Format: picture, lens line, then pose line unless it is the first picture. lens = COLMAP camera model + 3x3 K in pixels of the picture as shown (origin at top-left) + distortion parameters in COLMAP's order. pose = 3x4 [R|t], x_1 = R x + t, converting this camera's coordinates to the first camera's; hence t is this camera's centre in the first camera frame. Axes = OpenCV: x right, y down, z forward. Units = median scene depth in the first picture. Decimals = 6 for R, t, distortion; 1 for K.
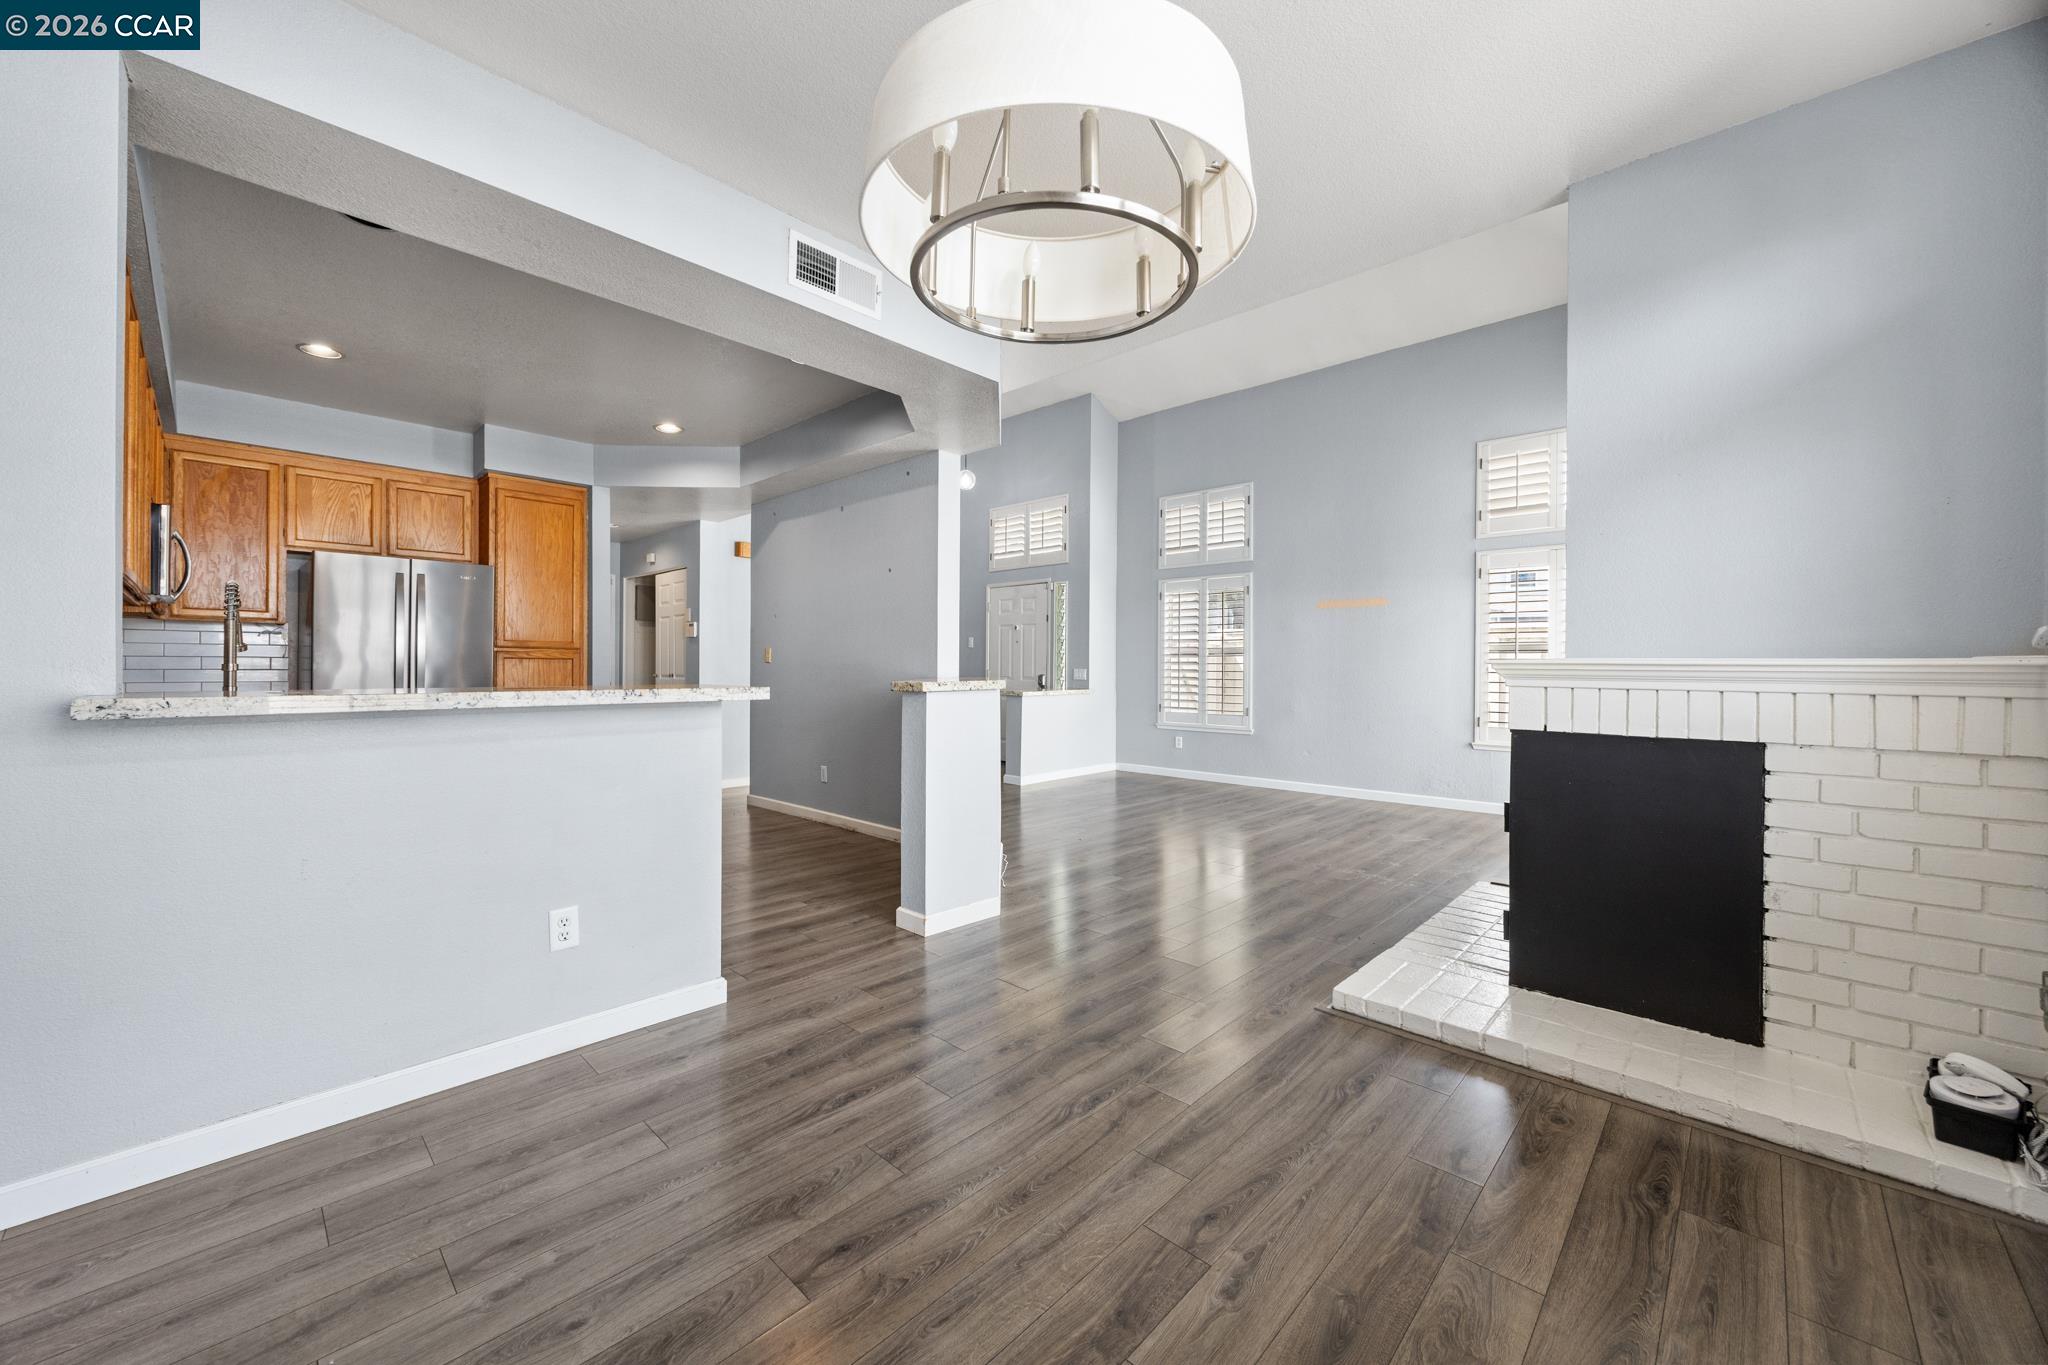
lens RADIAL K [[786.4, 0, 1021.4], [0, 786.4, 673.1], [0, 0, 1]] dist [-0.007732, 0.001277]
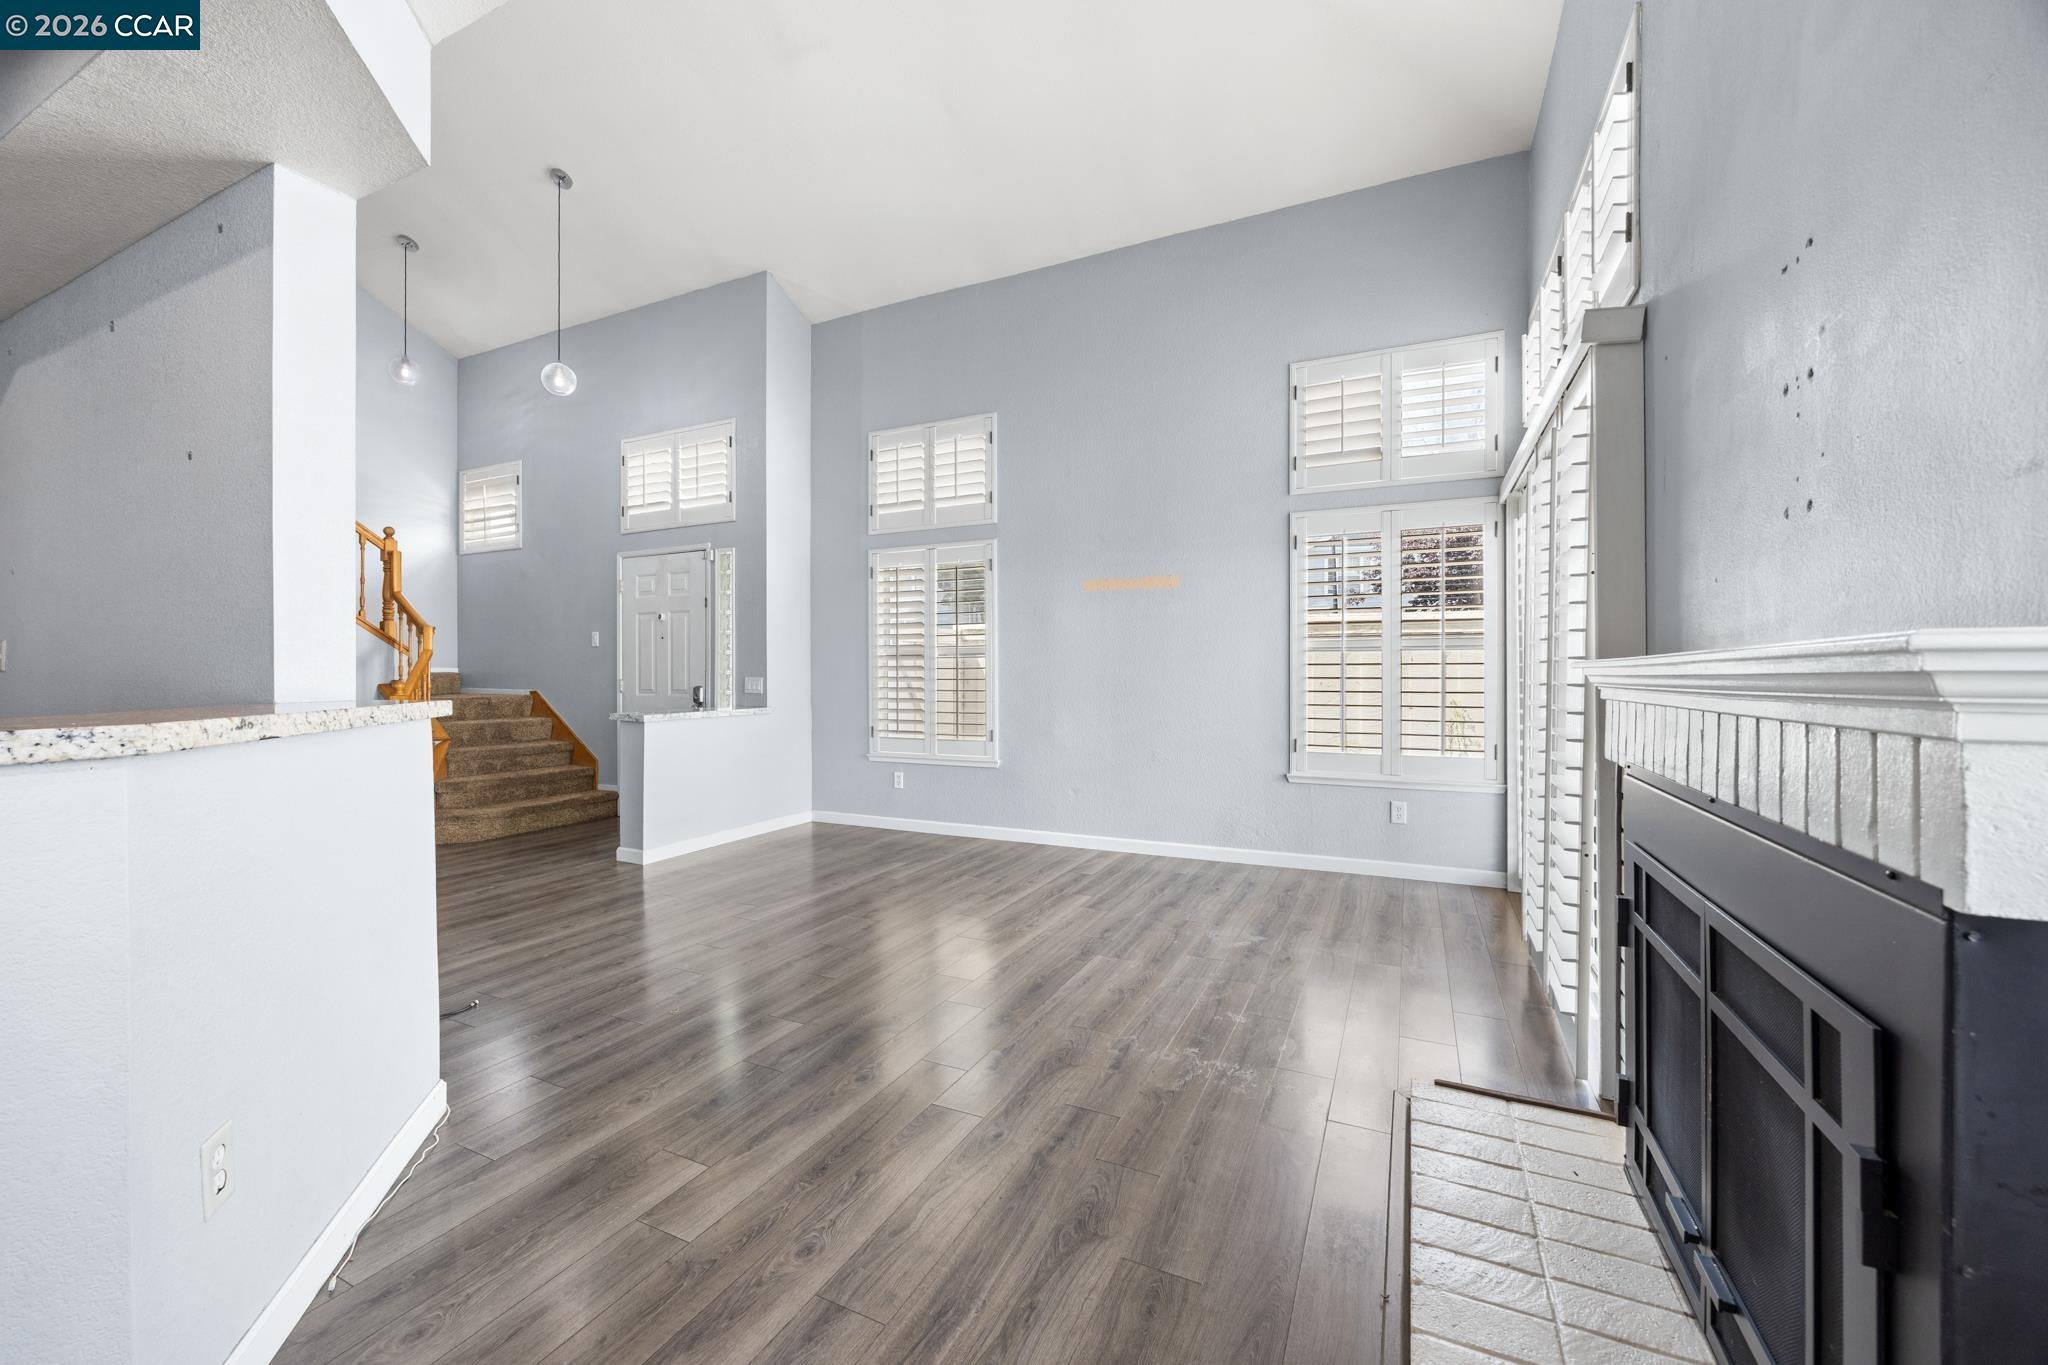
lens RADIAL K [[800.9, 0, 1018.9], [0, 800.9, 682.0], [0, 0, 1]] dist [-0.013556, -0.000054]
pose [[0.953232, -0.010299, 0.302063, 0.087394], [0.009389, 0.999946, 0.004464, -0.002360], [-0.302093, -0.001419, 0.953278, 0.284707]]
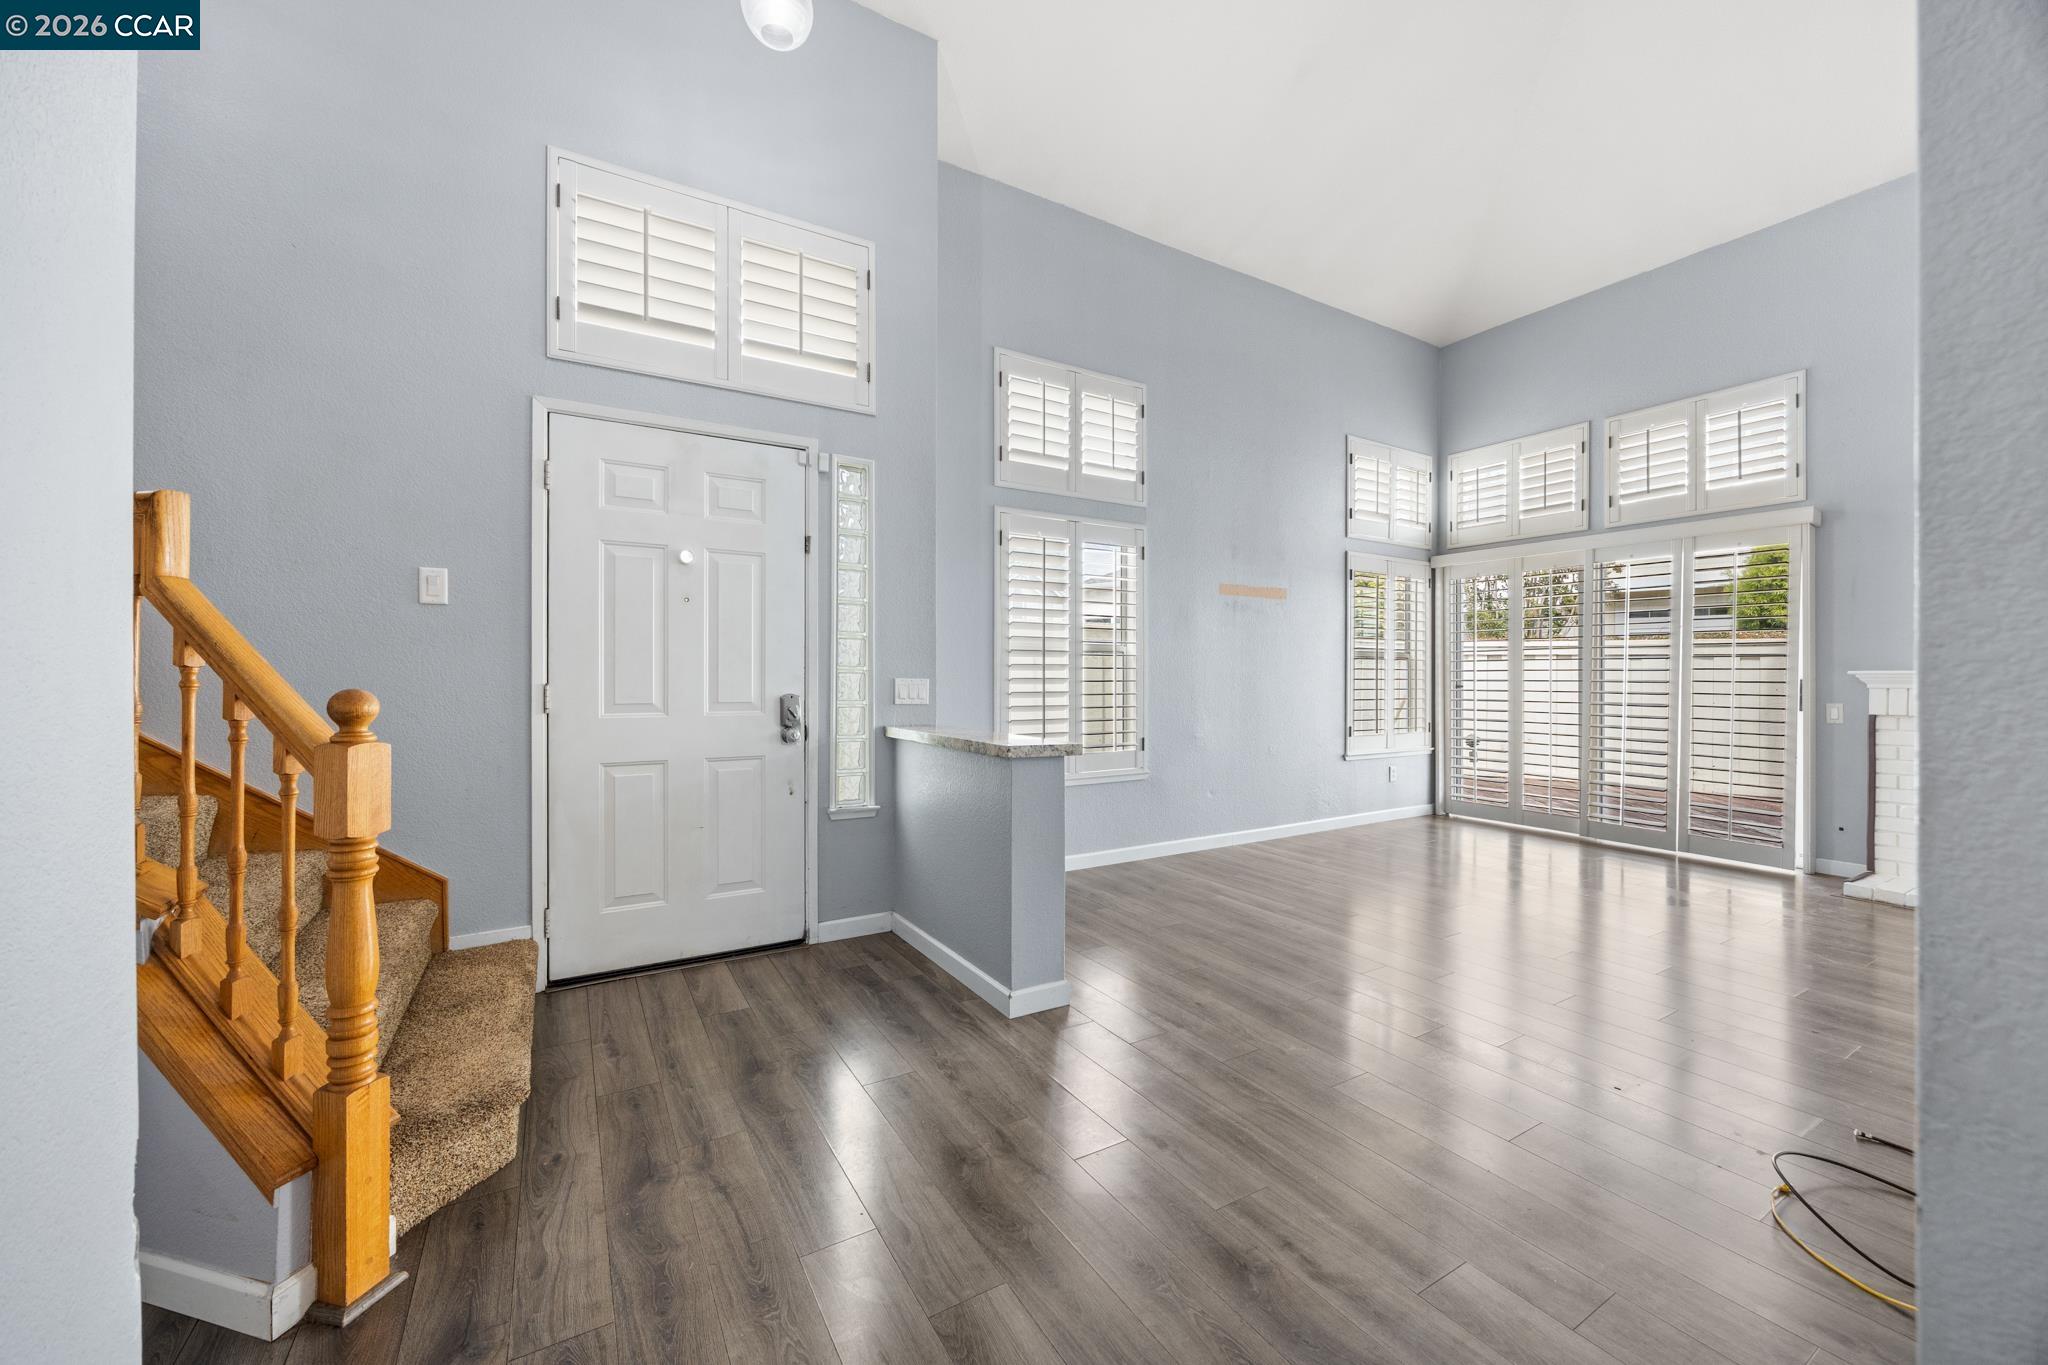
lens RADIAL K [[786.4, 0, 1063.8], [0, 786.4, 672.9], [0, 0, 1]] dist [-0.007732, 0.001277]
pose [[0.245566, -0.001995, 0.969378, -0.321302], [0.007996, 0.999968, 0.000032, -0.009236], [-0.969347, 0.007743, 0.245574, 0.853465]]
